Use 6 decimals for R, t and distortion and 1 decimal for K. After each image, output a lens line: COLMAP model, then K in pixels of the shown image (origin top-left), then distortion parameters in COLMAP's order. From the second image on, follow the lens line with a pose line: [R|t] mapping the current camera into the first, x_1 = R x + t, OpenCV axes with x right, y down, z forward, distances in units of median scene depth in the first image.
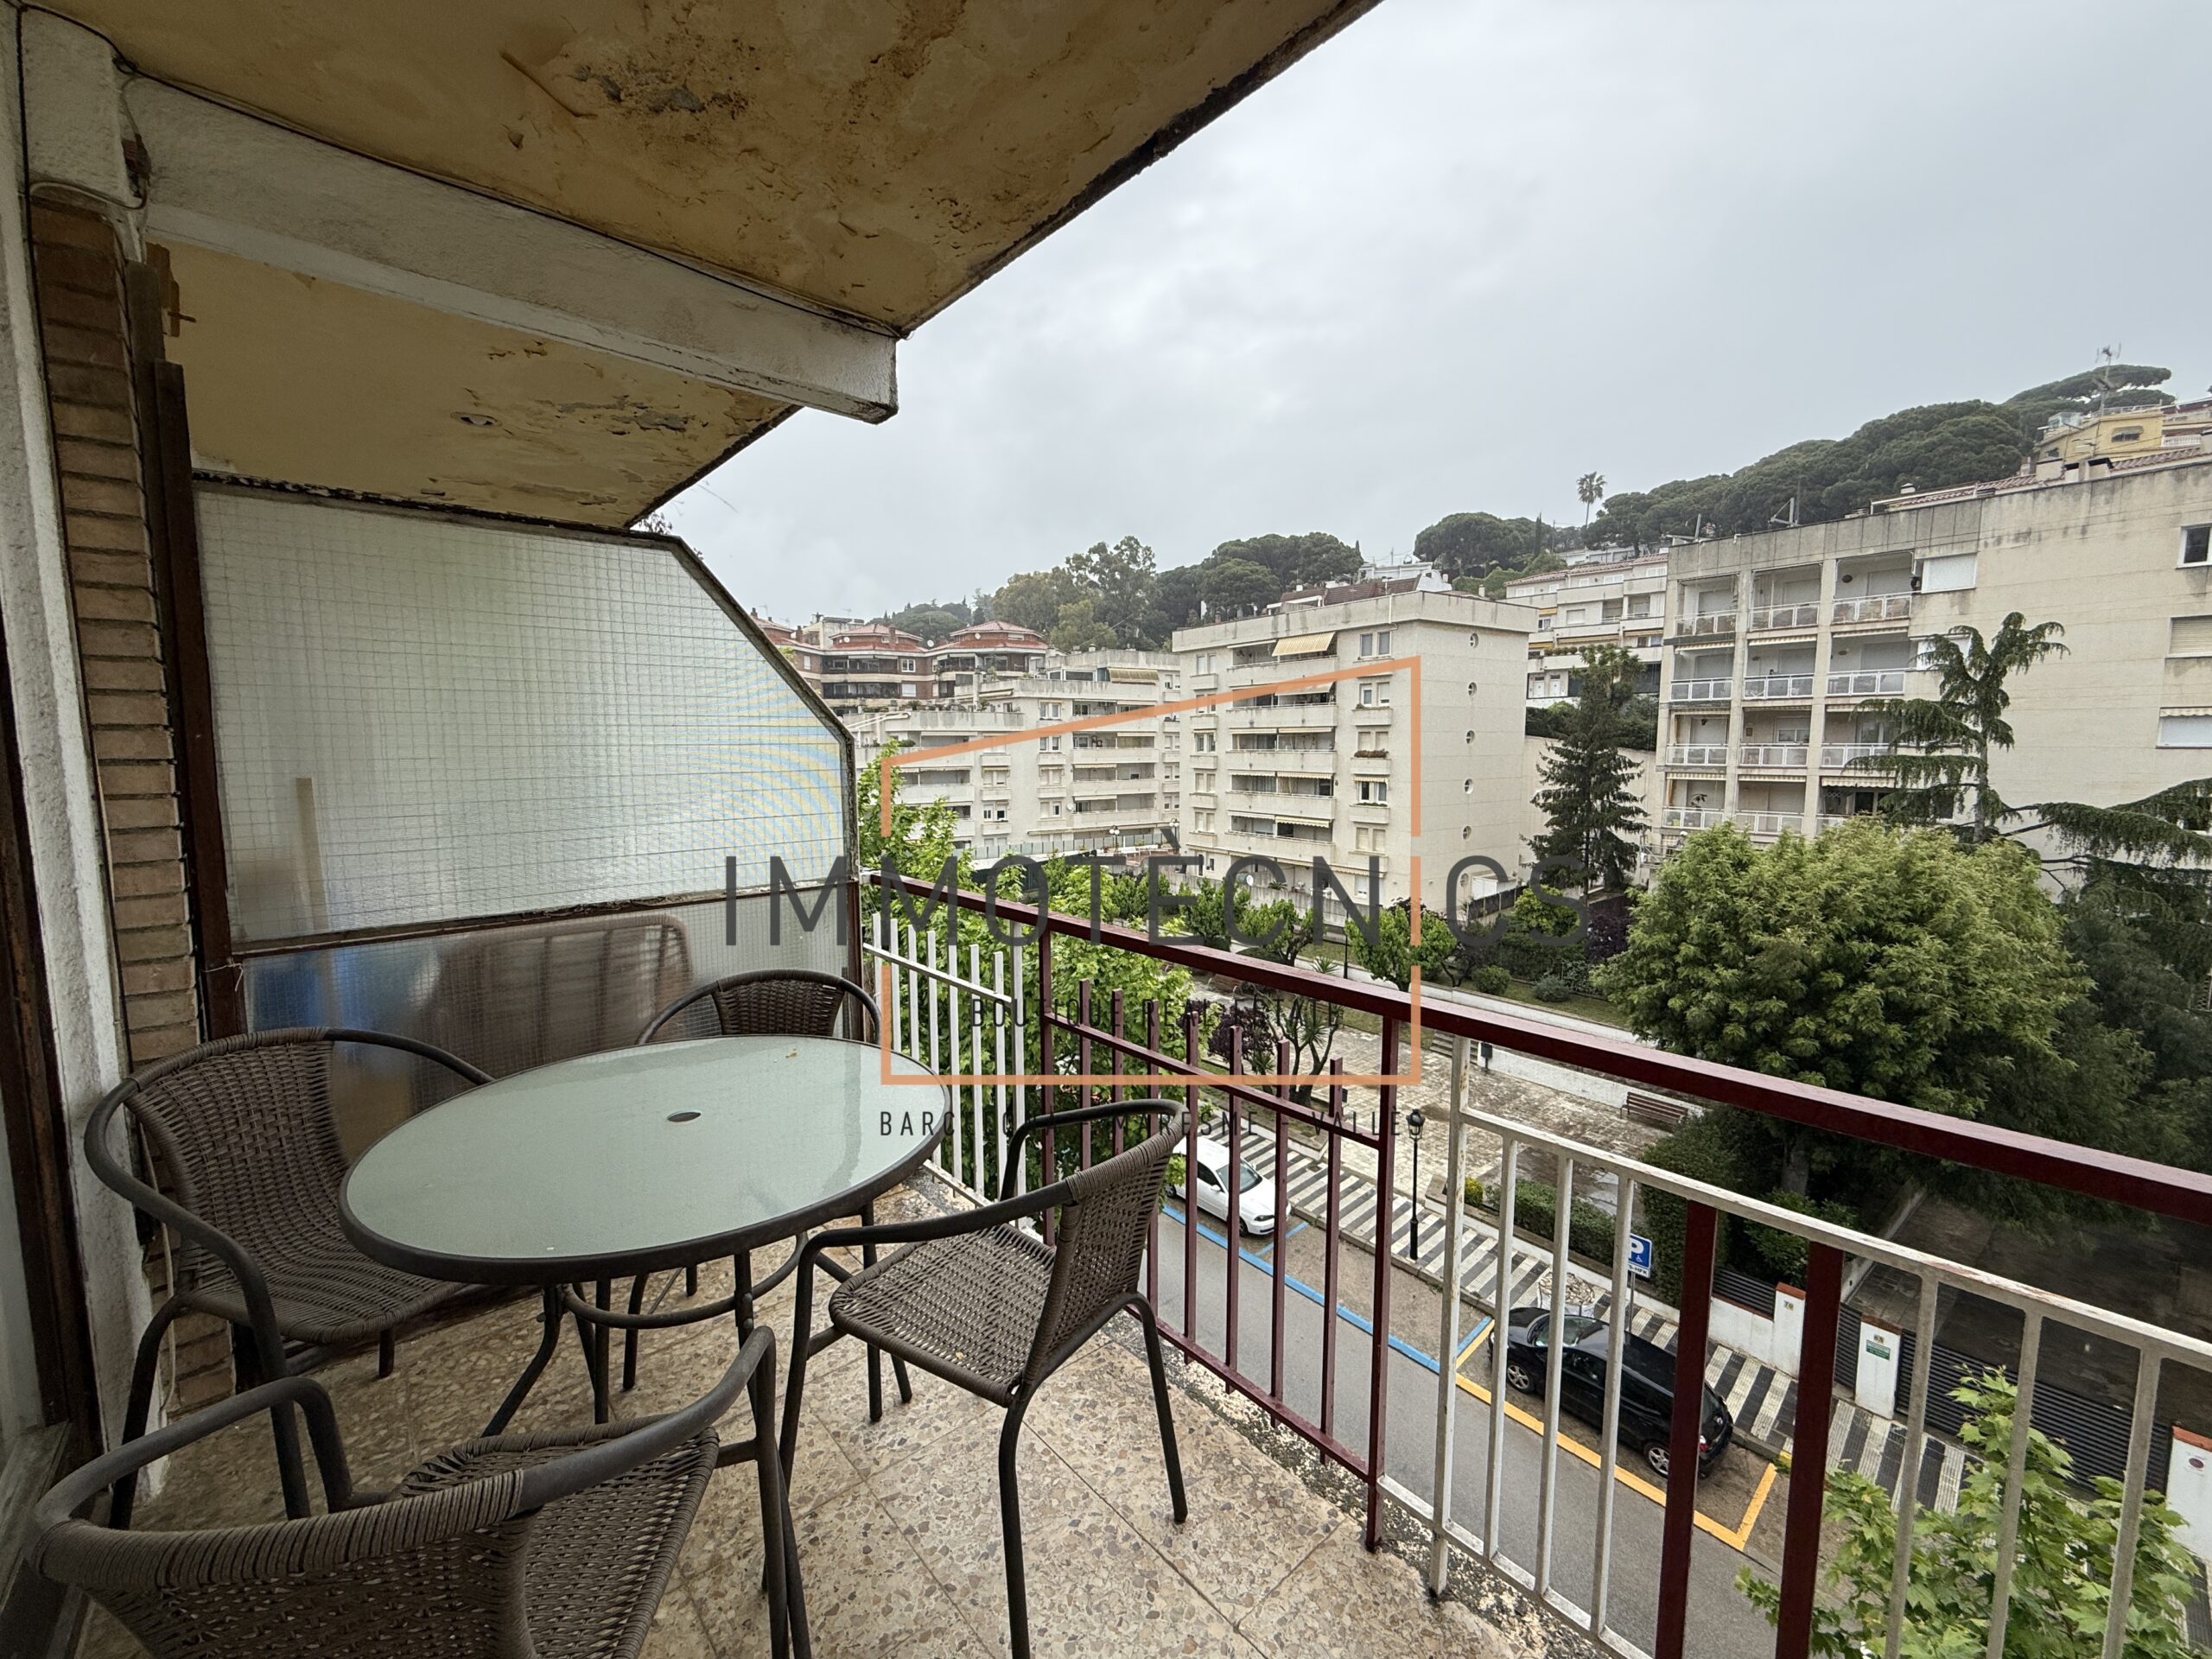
lens RADIAL K [[876.0, 0, 1106.0], [0, 876.0, 829.5], [0, 0, 1]] dist [-0.002521, -0.000465]
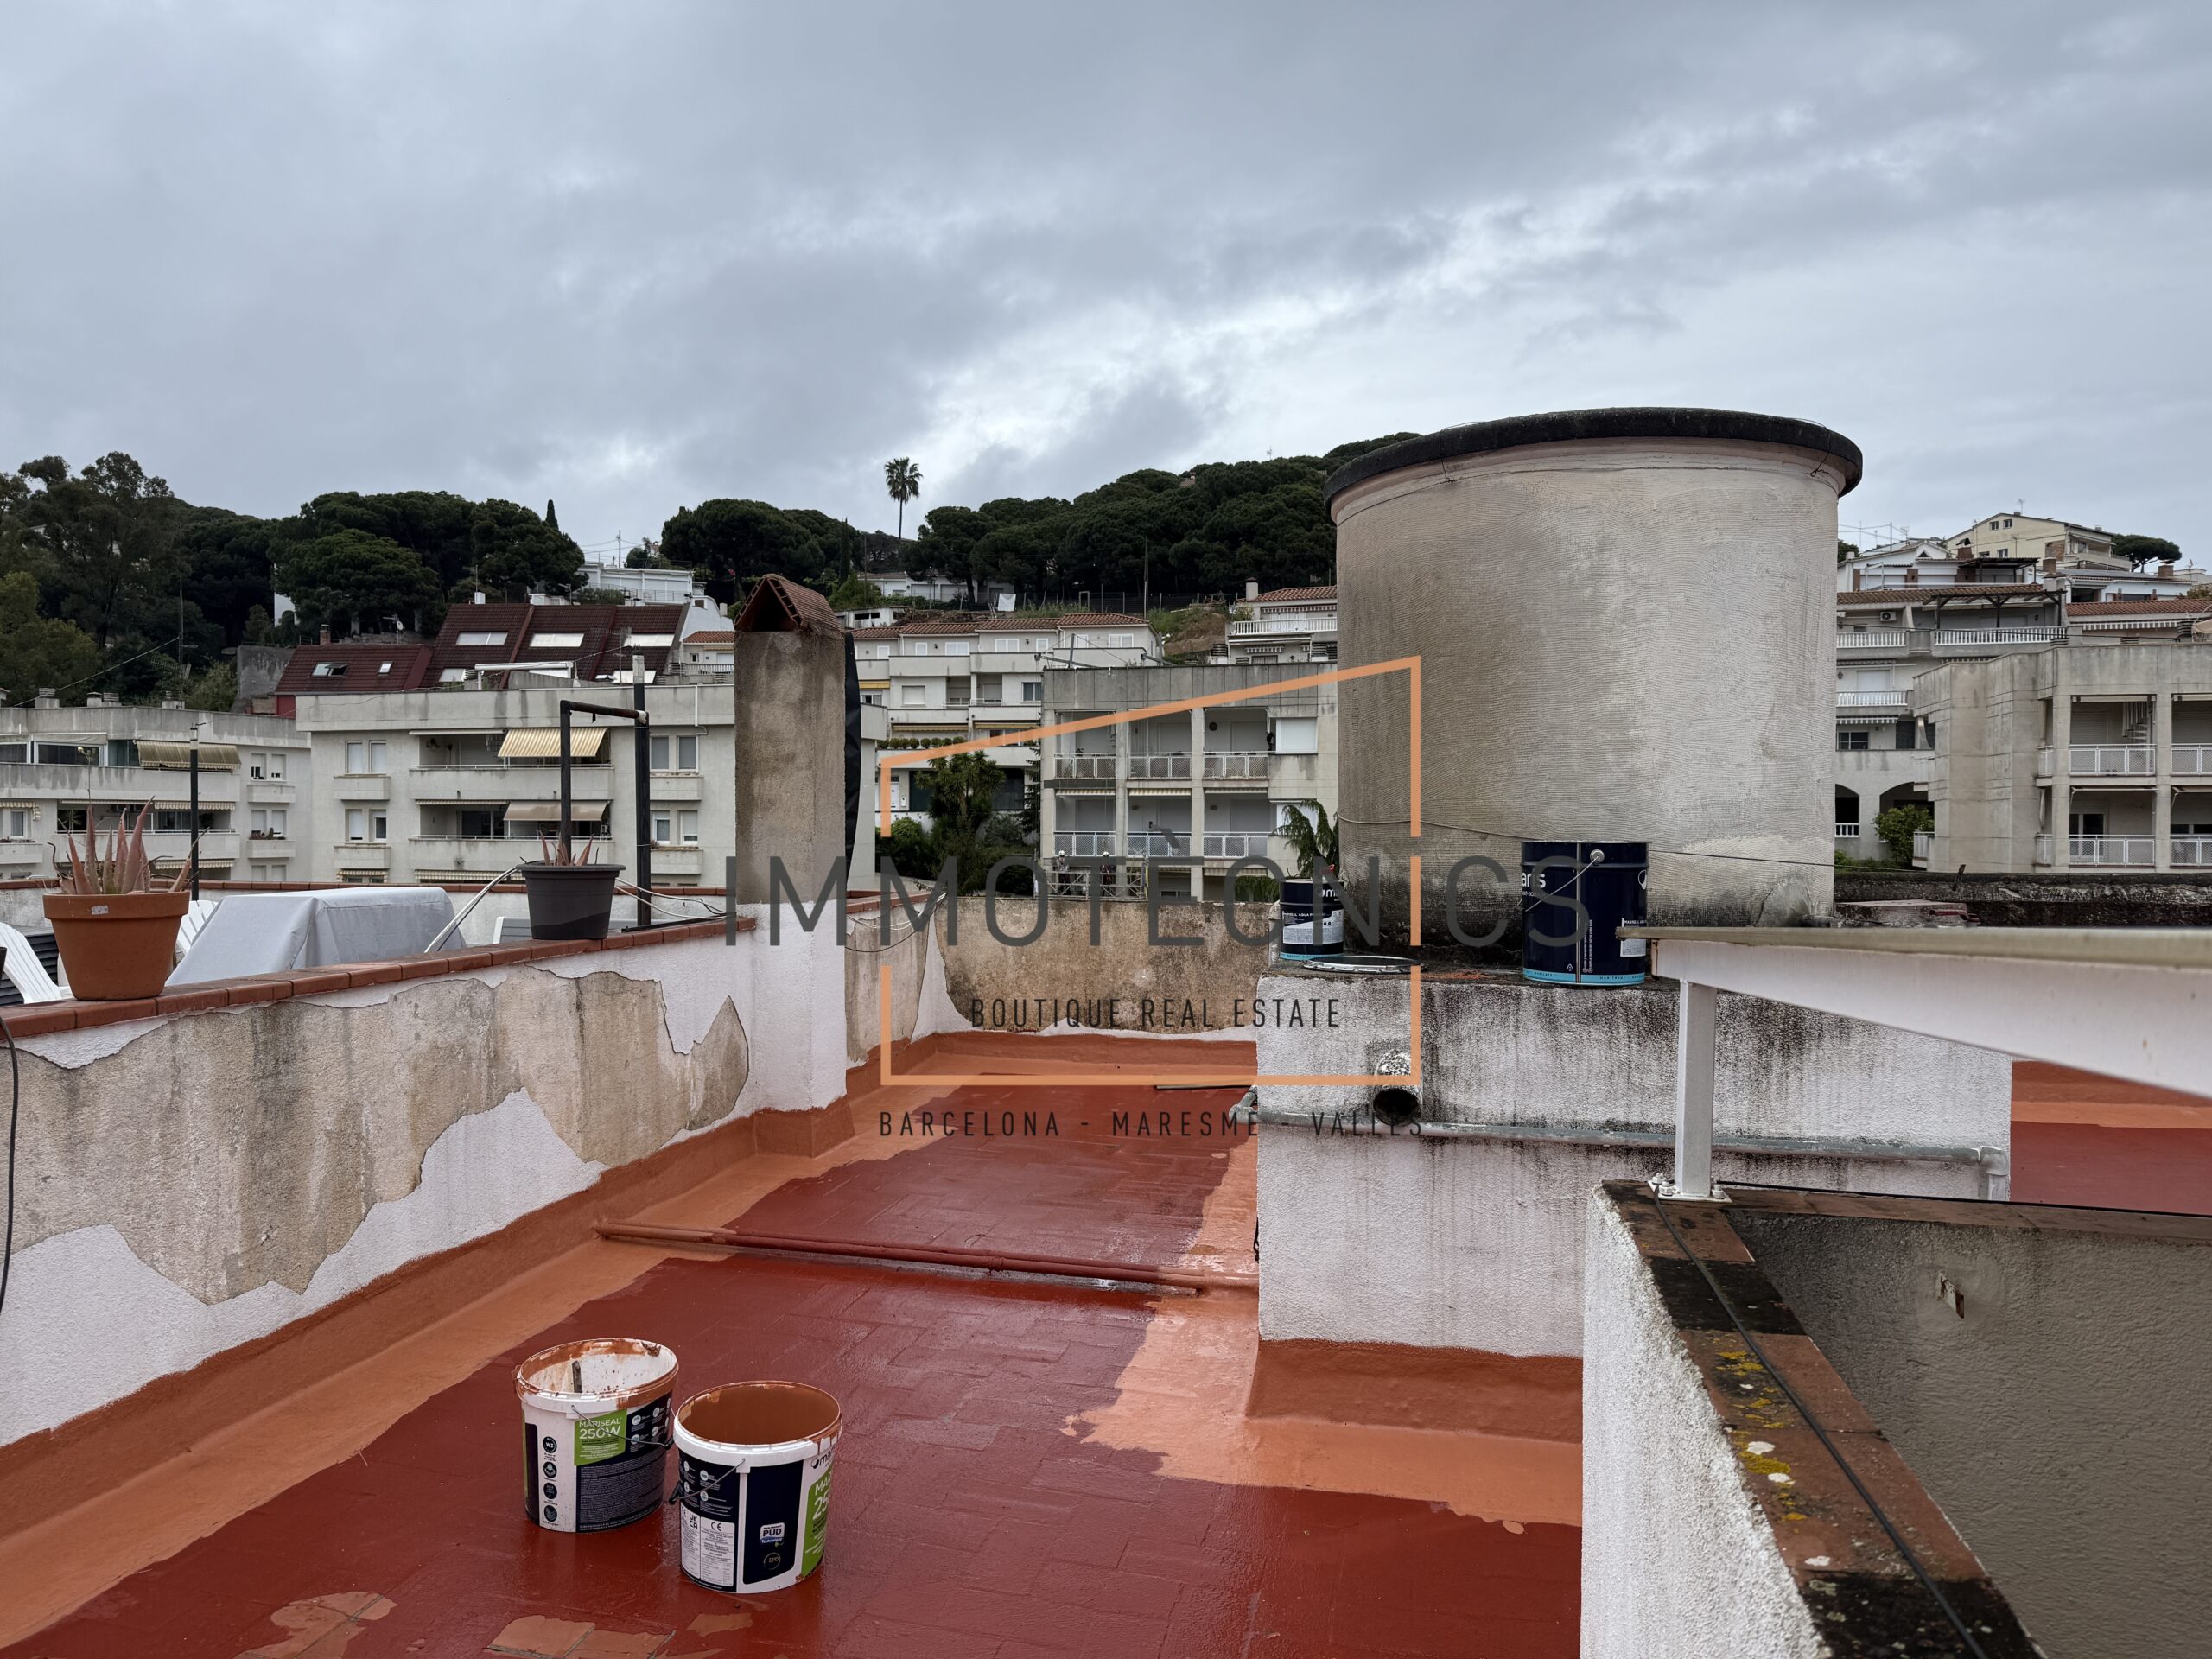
lens RADIAL K [[1527.2, 0, 1106.0], [0, 1527.2, 829.5], [0, 0, 1]] dist [0.074451, -0.113836]
pose [[0.802867, 0.000982, 0.596157, -0.087164], [0.053225, 0.995887, -0.073320, -0.034233], [-0.593777, 0.090597, 0.799513, -0.089669]]
